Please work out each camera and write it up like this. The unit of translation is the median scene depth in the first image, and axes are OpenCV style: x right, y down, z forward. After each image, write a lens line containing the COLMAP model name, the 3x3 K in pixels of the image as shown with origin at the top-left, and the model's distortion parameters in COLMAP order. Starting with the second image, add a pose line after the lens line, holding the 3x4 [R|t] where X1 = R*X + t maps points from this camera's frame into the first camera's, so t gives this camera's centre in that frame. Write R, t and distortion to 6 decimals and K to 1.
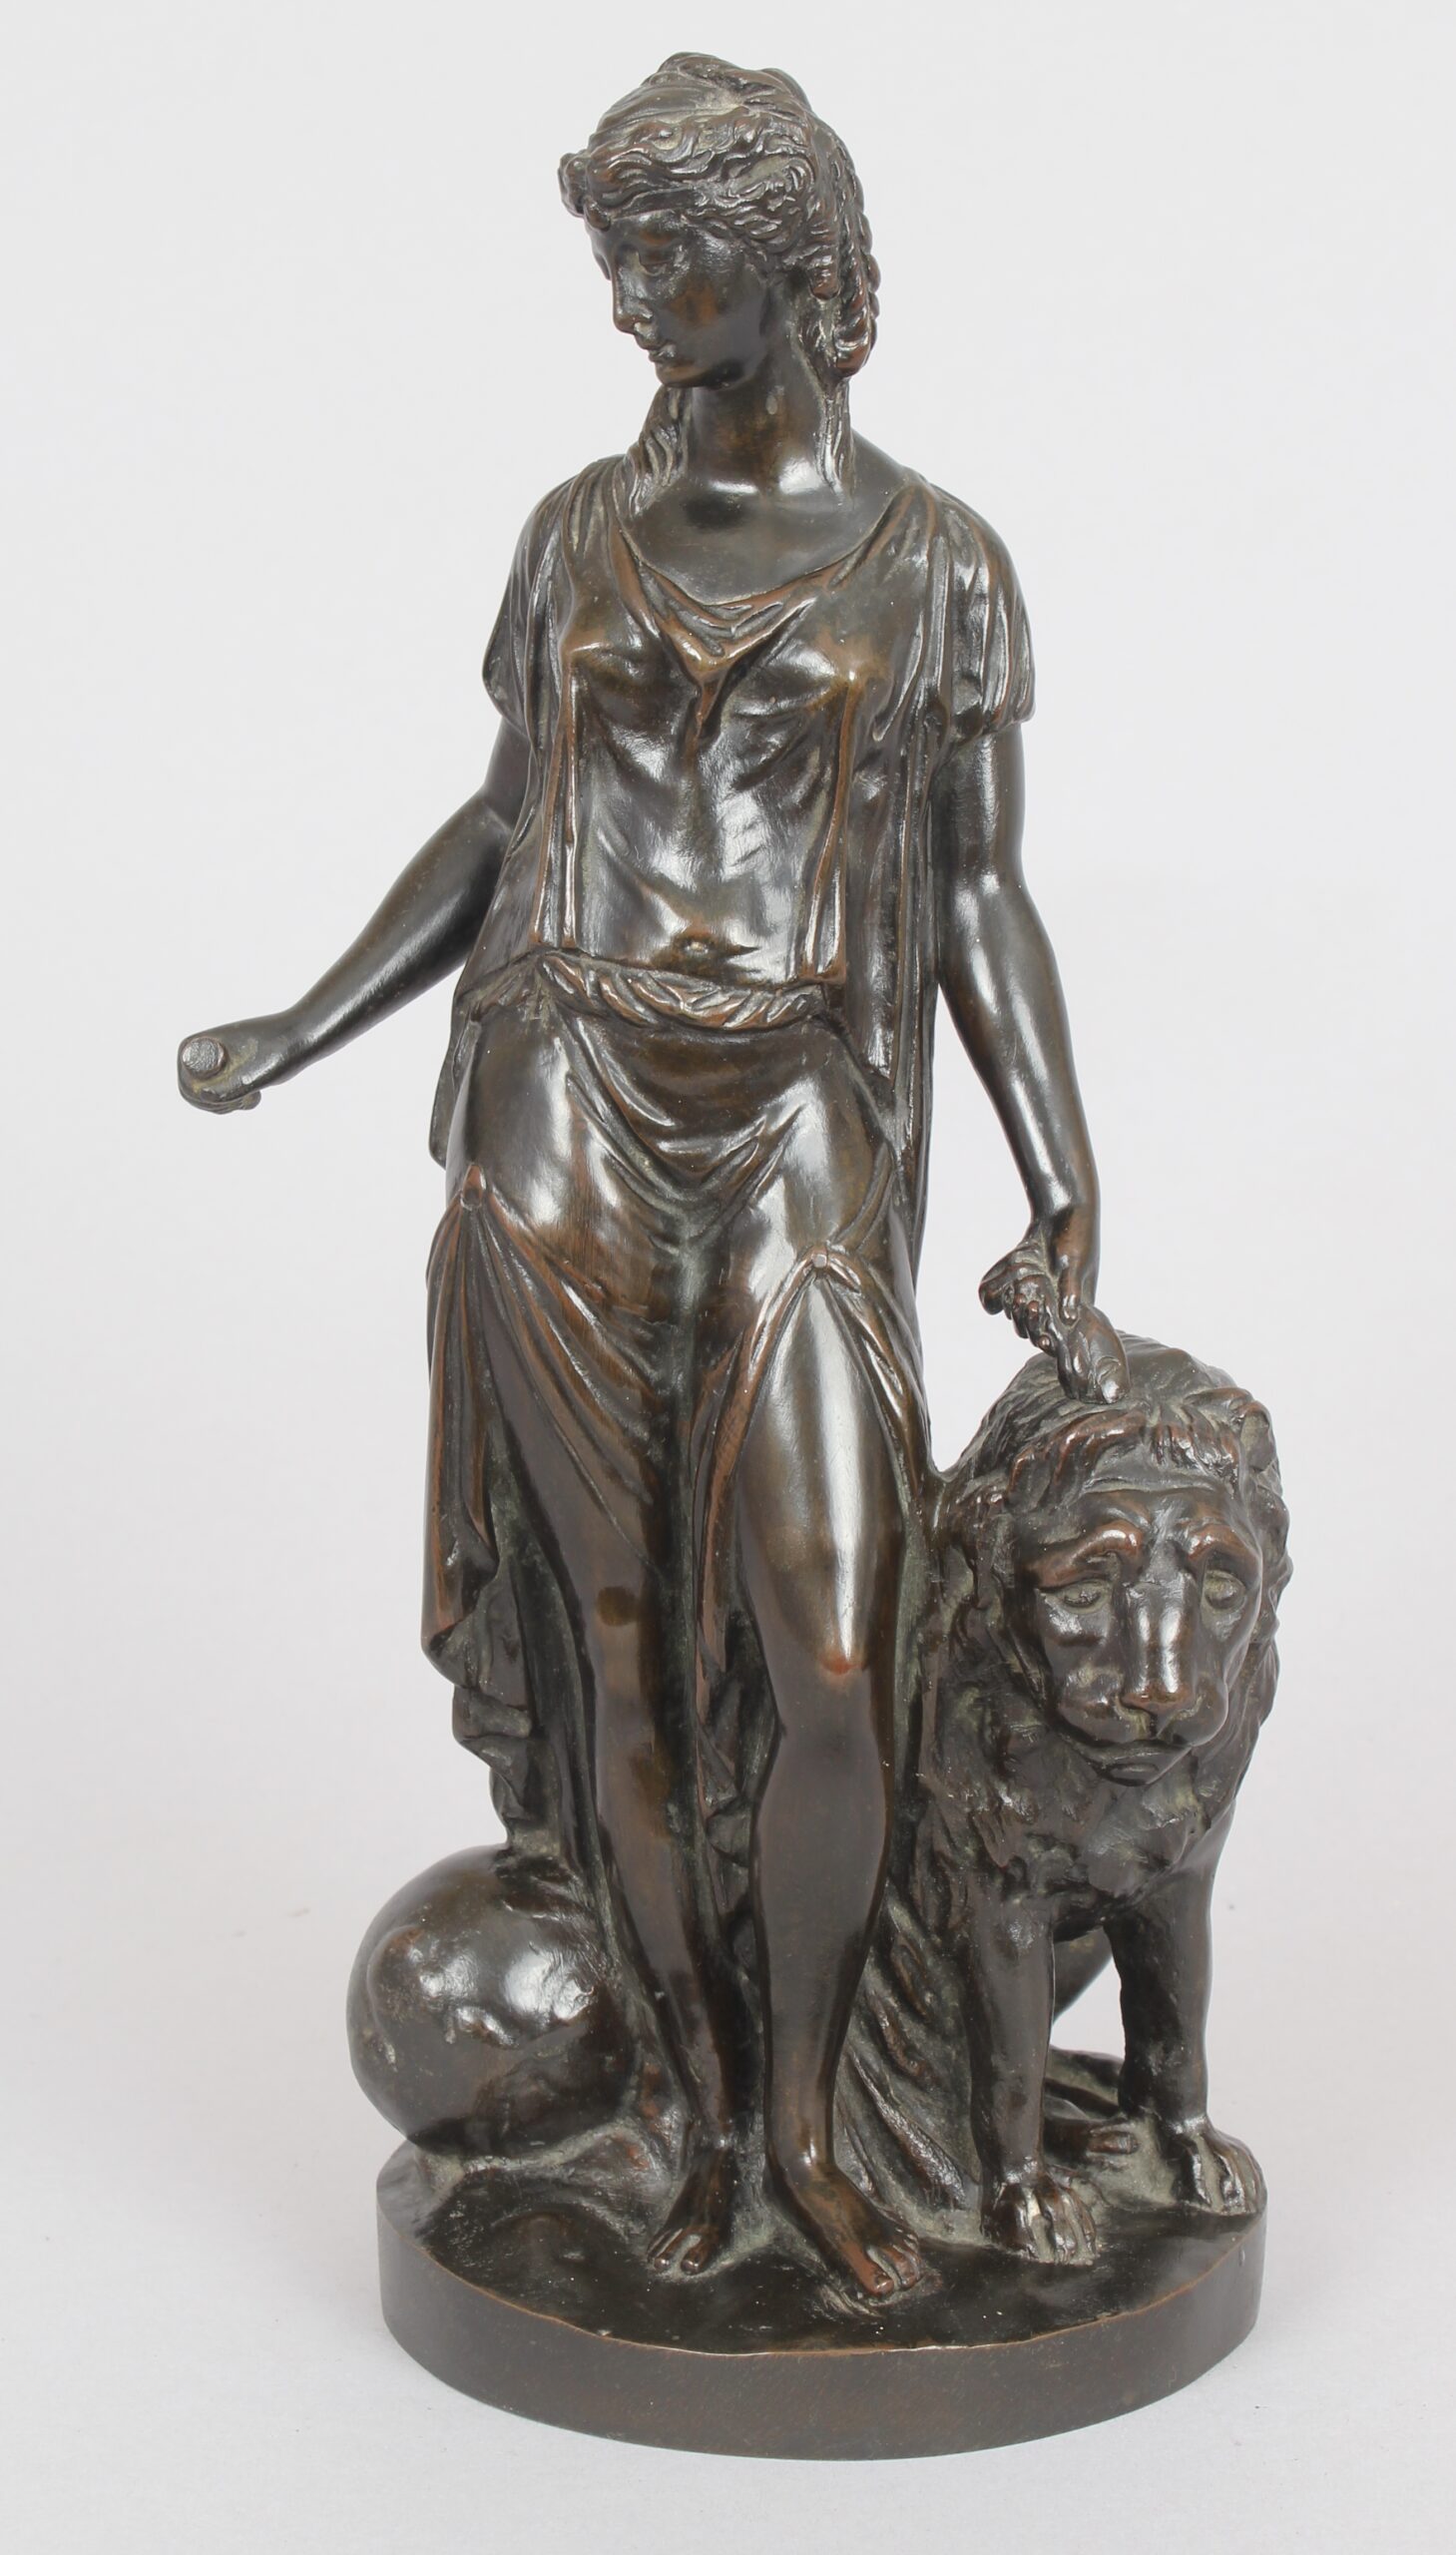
lens RADIAL K [[5401.3, 0, 728.0], [0, 5401.3, 1277.5], [0, 0, 1]] dist [-0.018960, 0.178698]
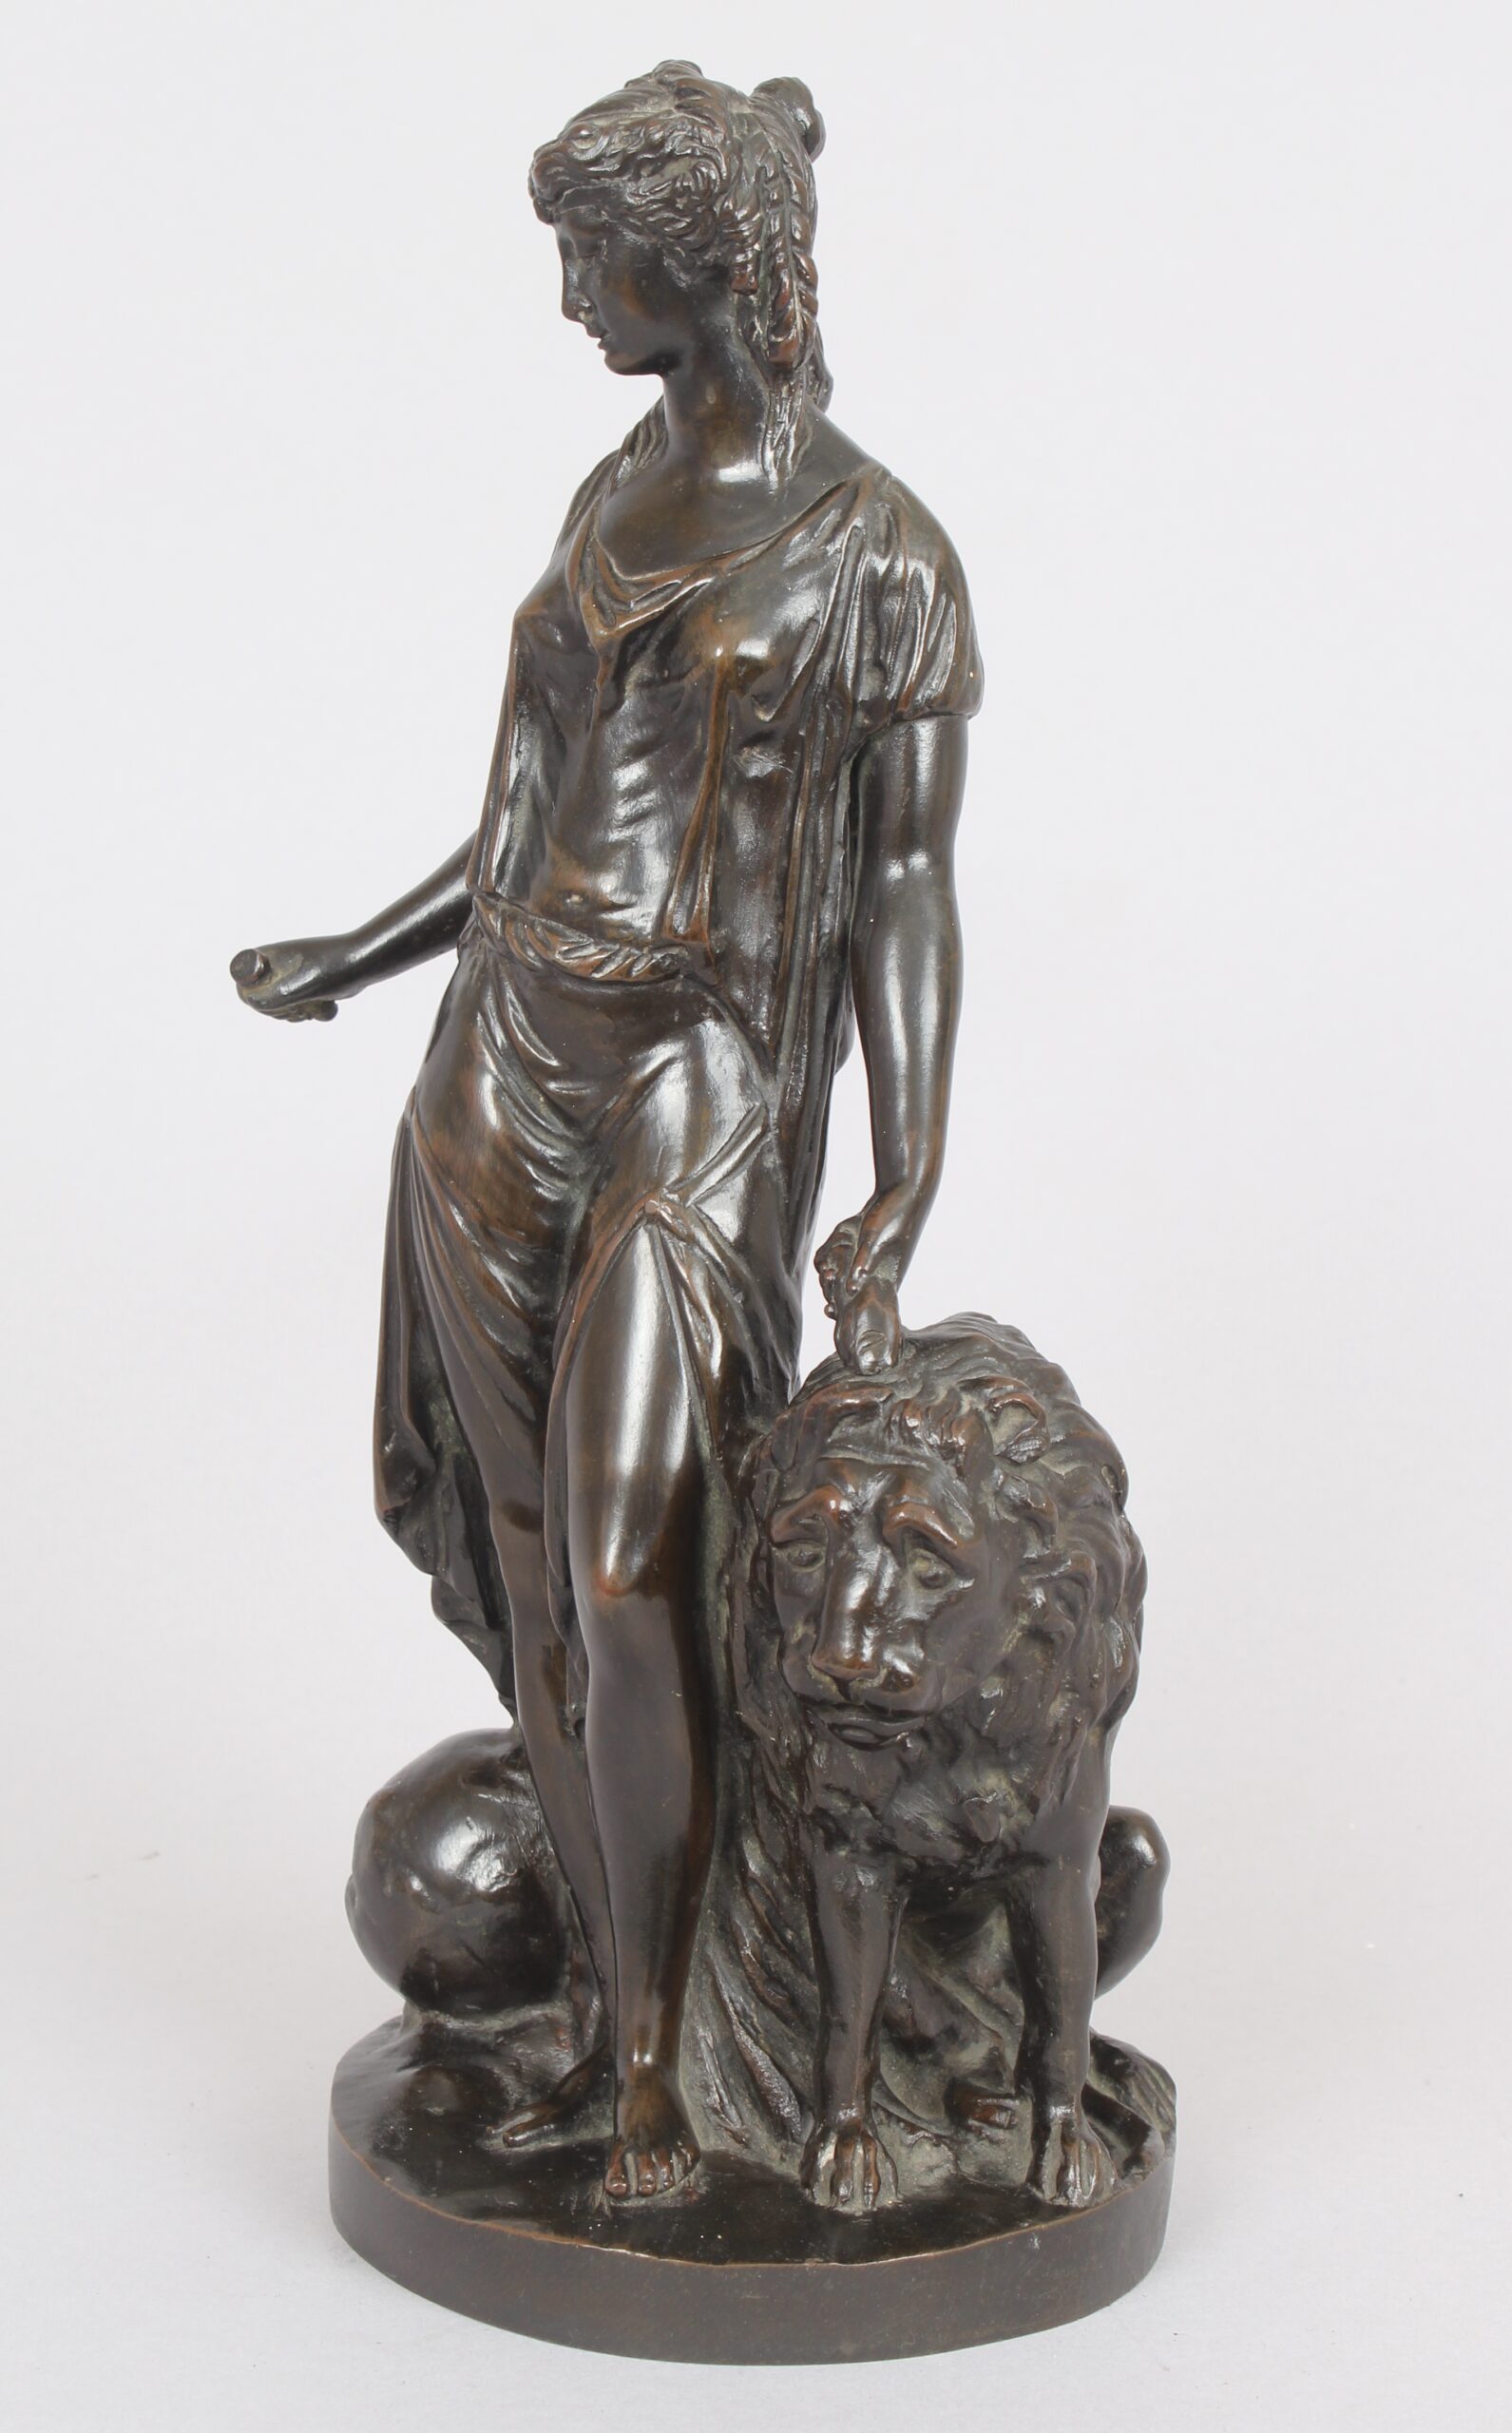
lens RADIAL K [[5183.1, 0, 756.0], [0, 5183.1, 1216.5], [0, 0, 1]] dist [0.009865, 0.030599]
pose [[0.880396, 0.113234, -0.460522, 0.493031], [-0.118889, 0.992765, 0.016818, -0.020305], [0.459095, 0.039944, 0.887489, 0.112146]]
